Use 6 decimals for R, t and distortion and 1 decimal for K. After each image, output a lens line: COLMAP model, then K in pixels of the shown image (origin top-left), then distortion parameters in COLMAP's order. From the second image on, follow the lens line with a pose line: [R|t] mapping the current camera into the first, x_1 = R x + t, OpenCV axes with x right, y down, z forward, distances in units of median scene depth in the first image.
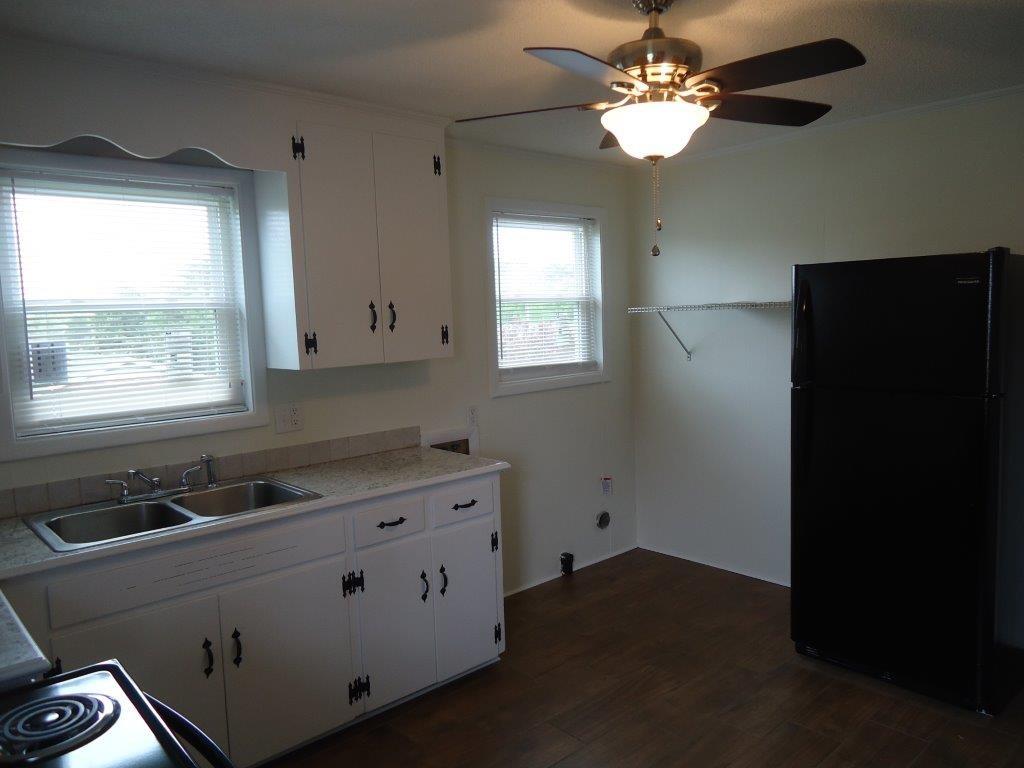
lens RADIAL K [[746.3, 0, 516.8], [0, 746.3, 380.5], [0, 0, 1]] dist [-0.012144, -0.001347]
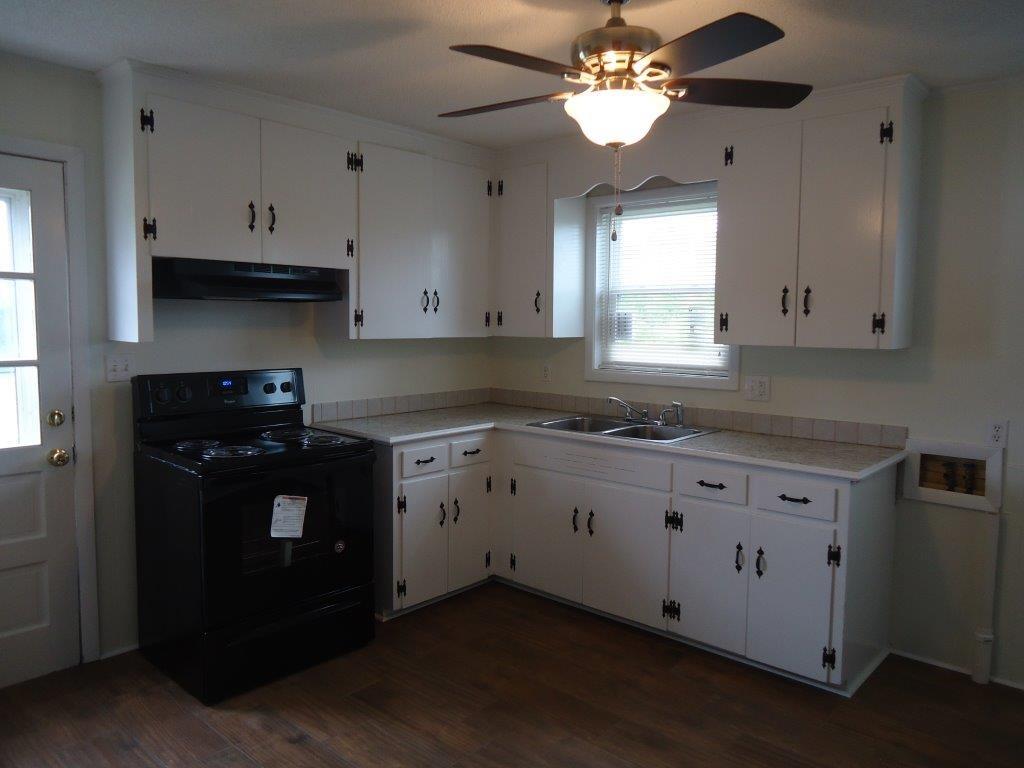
lens RADIAL K [[750.2, 0, 511.0], [0, 750.2, 378.5], [0, 0, 1]] dist [-0.008848, -0.005593]
pose [[0.097784, 0.117327, -0.988267, 0.904434], [-0.101024, 0.989067, 0.107426, -0.057598], [0.990067, 0.089334, 0.108568, 0.574056]]
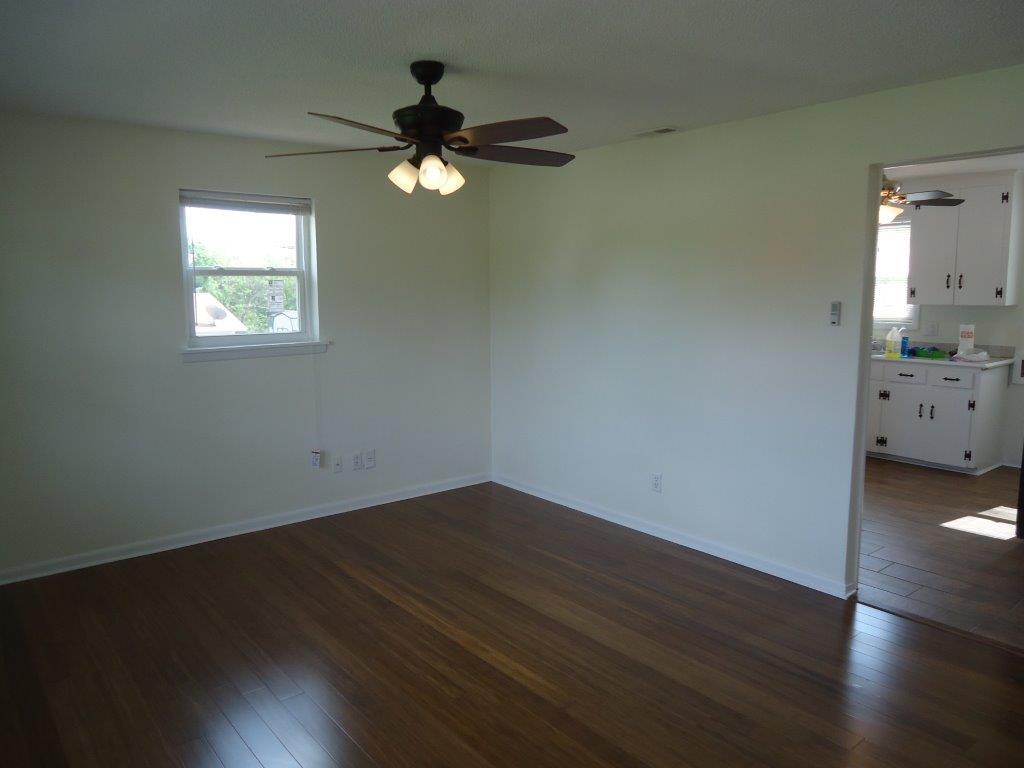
lens RADIAL K [[750.2, 0, 511.0], [0, 750.2, 378.5], [0, 0, 1]] dist [-0.008848, -0.005593]
pose [[-0.060478, 0.162463, -0.984860, 2.117117], [-0.080928, 0.982619, 0.167063, -0.076923], [0.994883, 0.089806, -0.046279, -0.064621]]
